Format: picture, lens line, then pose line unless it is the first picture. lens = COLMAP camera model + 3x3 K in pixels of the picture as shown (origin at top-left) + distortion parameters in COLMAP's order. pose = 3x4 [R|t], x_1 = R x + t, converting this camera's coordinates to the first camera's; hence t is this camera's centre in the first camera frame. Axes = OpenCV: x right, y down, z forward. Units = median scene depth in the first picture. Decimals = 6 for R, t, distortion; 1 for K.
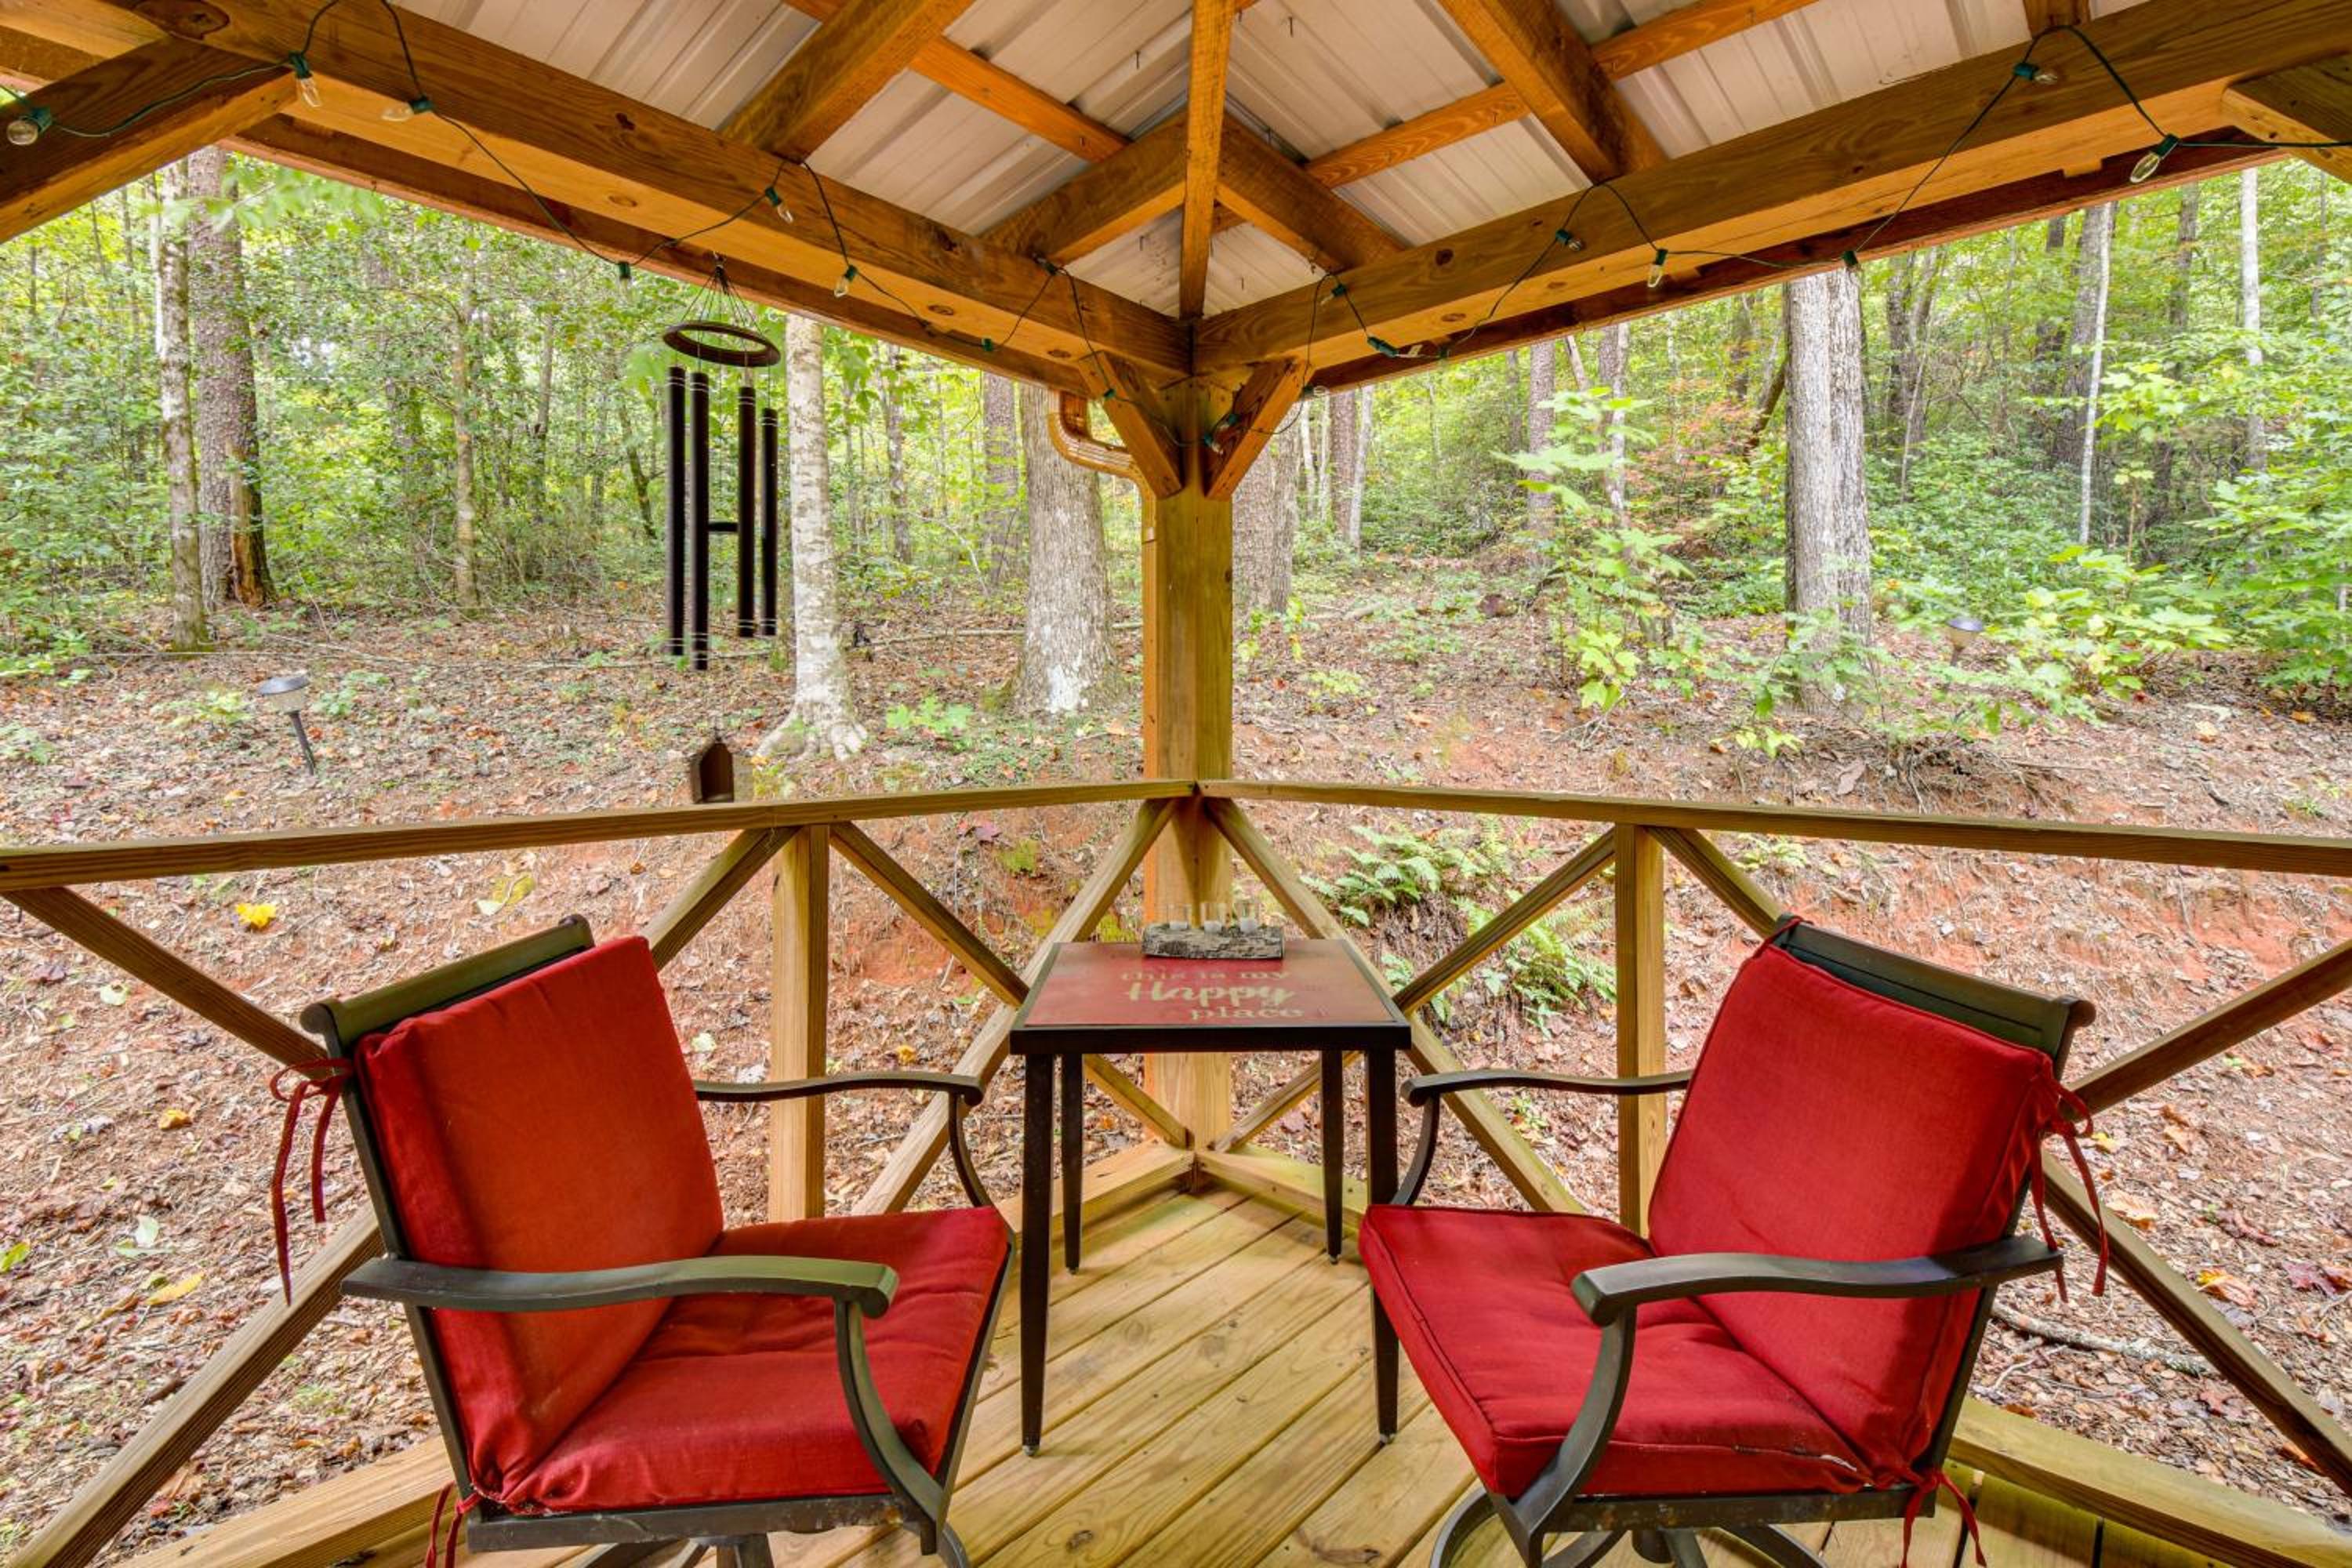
lens RADIAL K [[1111.0, 0, 1179.3], [0, 1111.0, 721.3], [0, 0, 1]] dist [0.000082, -0.000162]
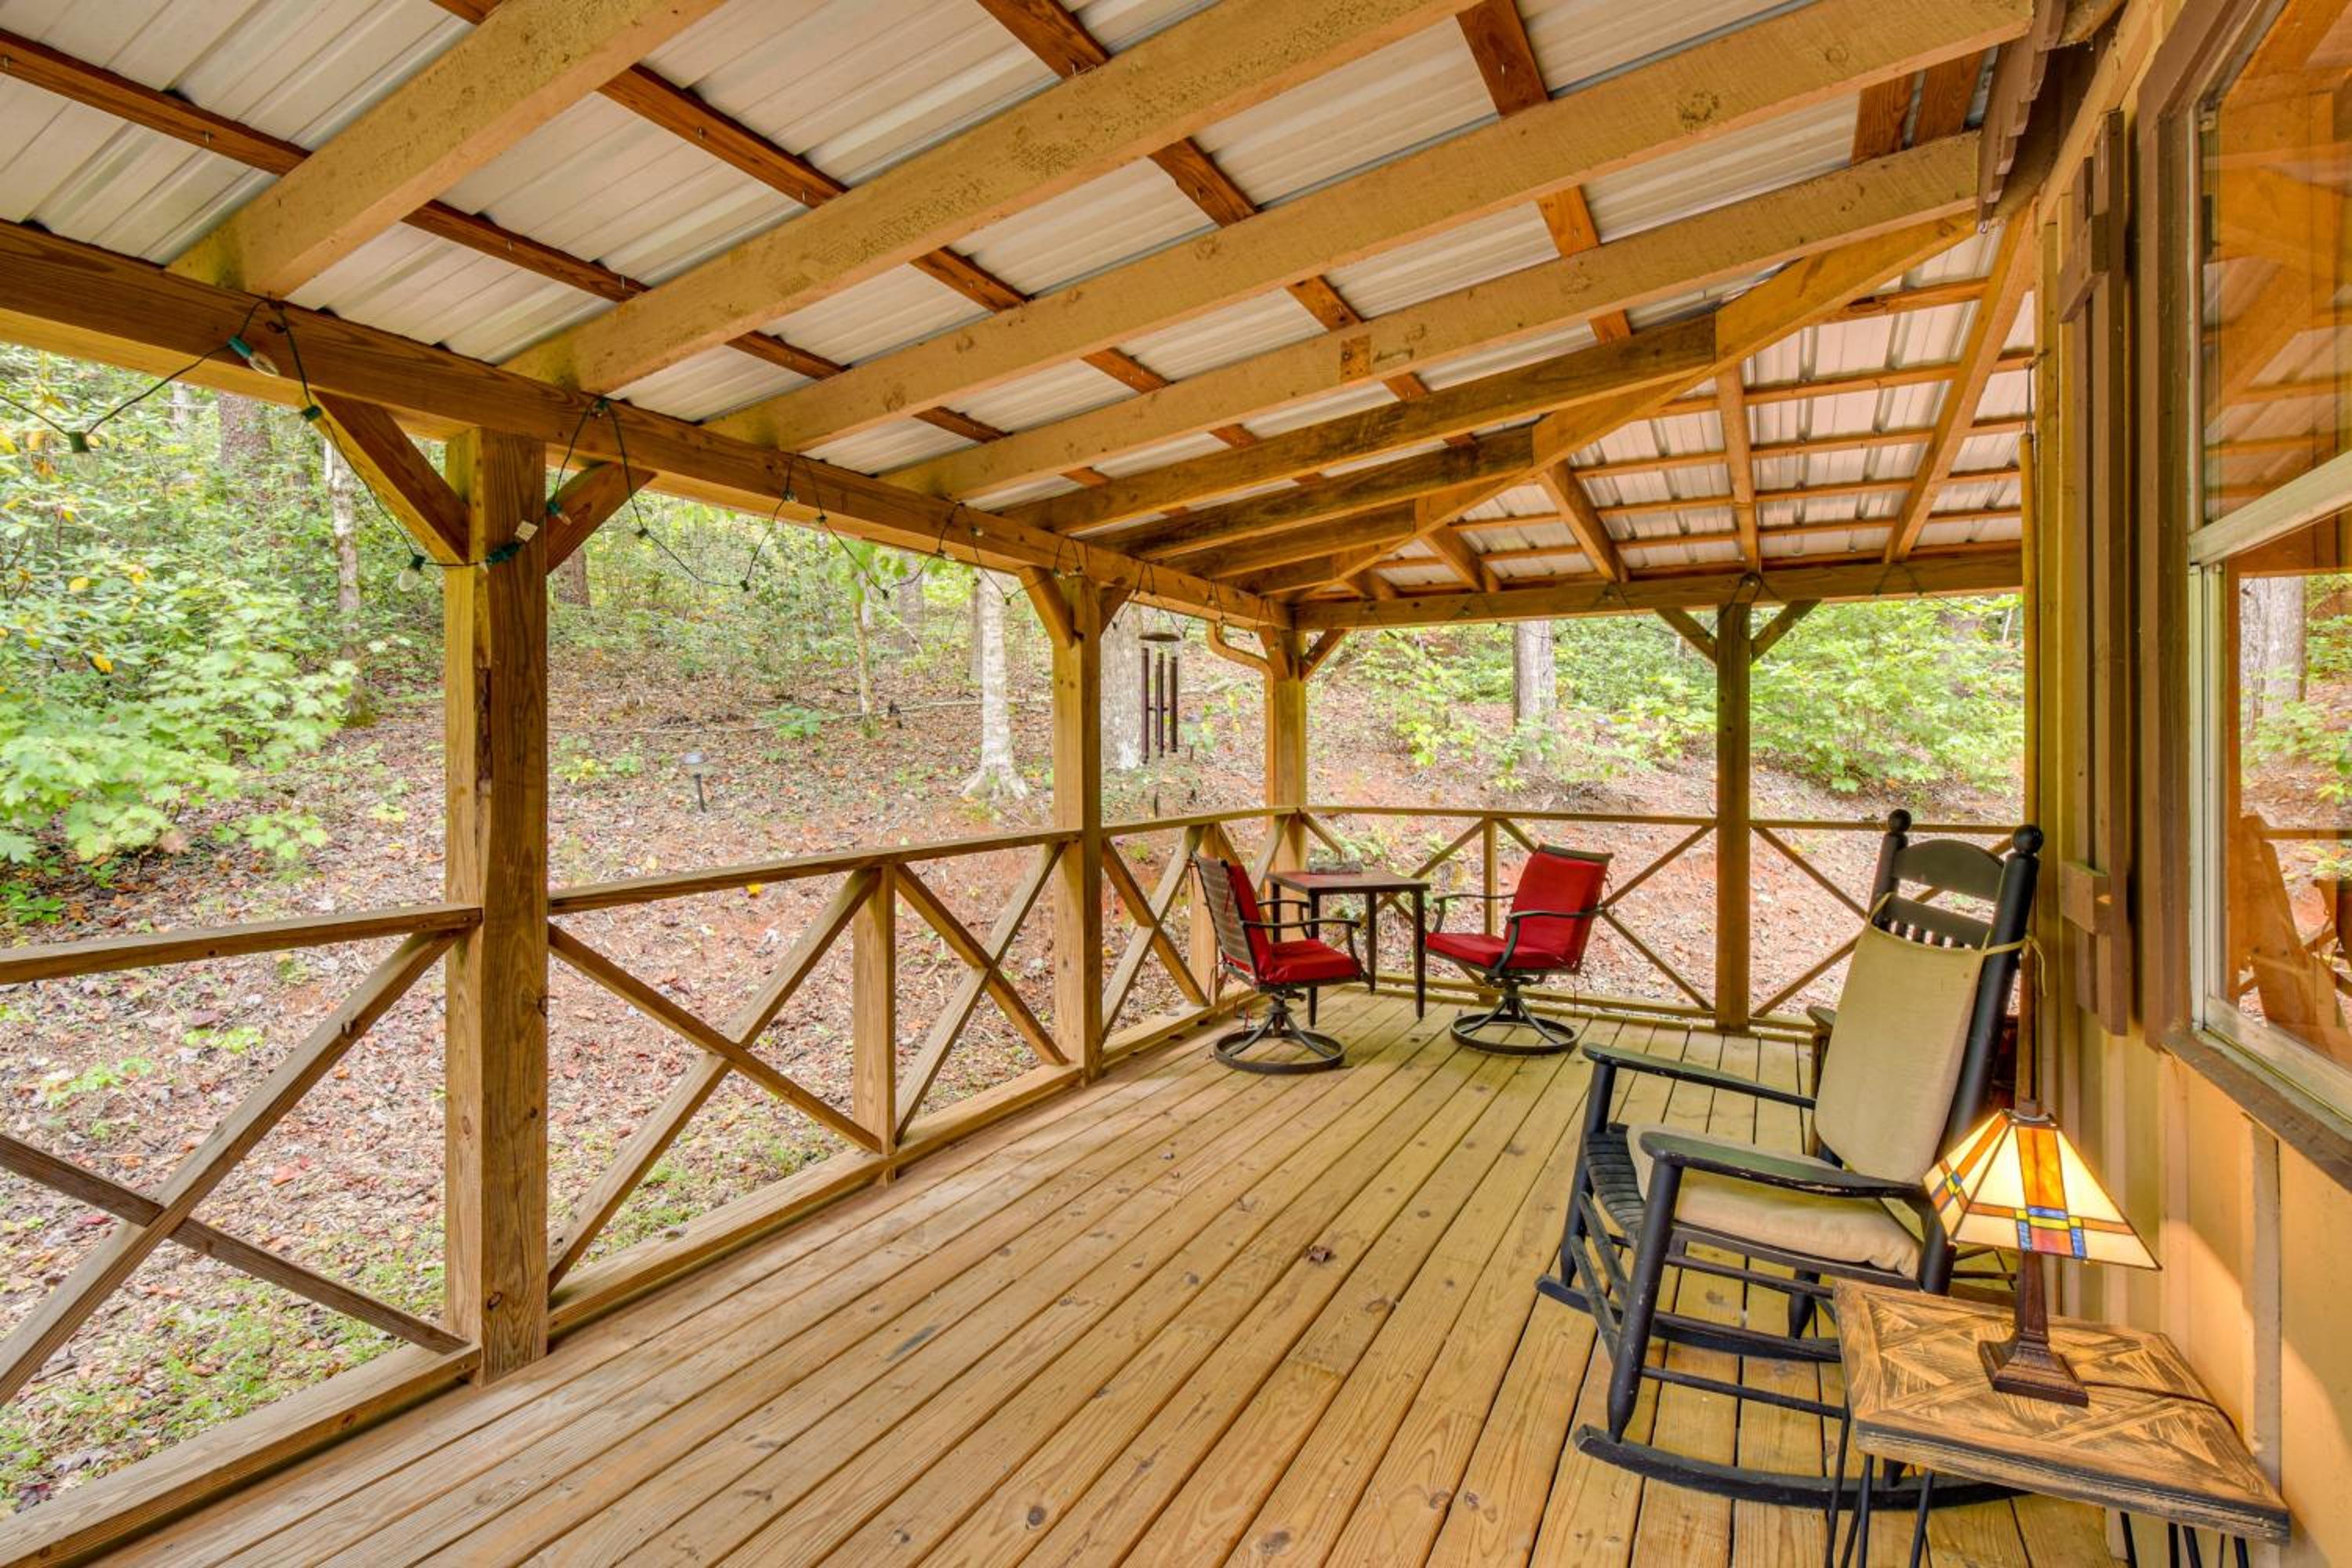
lens RADIAL K [[1075.5, 0, 1178.6], [0, 1075.5, 753.1], [0, 0, 1]] dist [0.001011, -0.000002]
pose [[0.973927, -0.001556, 0.226857, -0.433684], [0.003092, 0.999975, -0.006418, -0.023816], [-0.226841, 0.006952, 0.973907, -0.660240]]
